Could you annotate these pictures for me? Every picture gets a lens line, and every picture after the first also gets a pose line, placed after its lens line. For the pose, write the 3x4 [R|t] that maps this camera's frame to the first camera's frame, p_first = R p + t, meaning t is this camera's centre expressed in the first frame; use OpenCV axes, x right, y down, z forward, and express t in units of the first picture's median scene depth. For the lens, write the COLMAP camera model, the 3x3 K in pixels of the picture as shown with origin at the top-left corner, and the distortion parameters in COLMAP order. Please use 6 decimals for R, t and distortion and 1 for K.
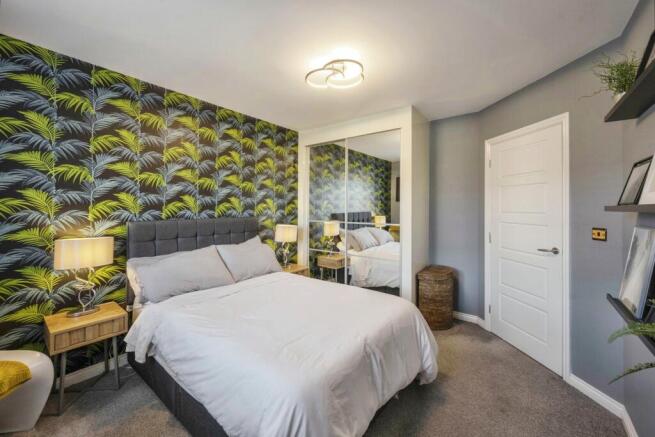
lens RADIAL K [[286.4, 0, 314.3], [0, 286.4, 207.5], [0, 0, 1]] dist [-0.001677, -0.000067]
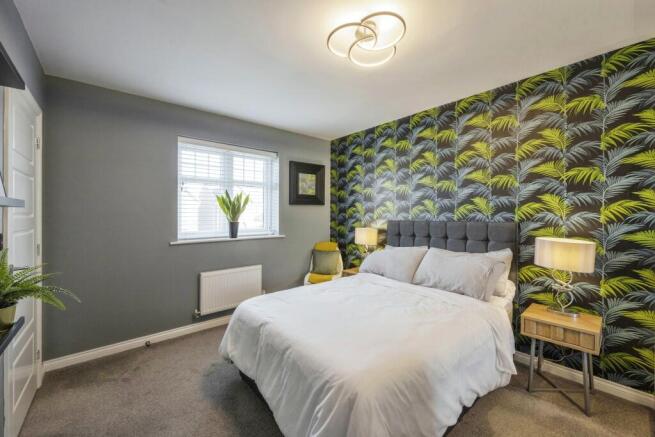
lens RADIAL K [[263.8, 0, 334.5], [0, 263.8, 208.4], [0, 0, 1]] dist [-0.000484, 0.000102]
pose [[-0.201546, -0.012626, -0.979398, 0.438128], [0.011425, 0.999819, -0.015240, 0.002559], [0.979412, -0.014261, -0.201365, 0.589963]]
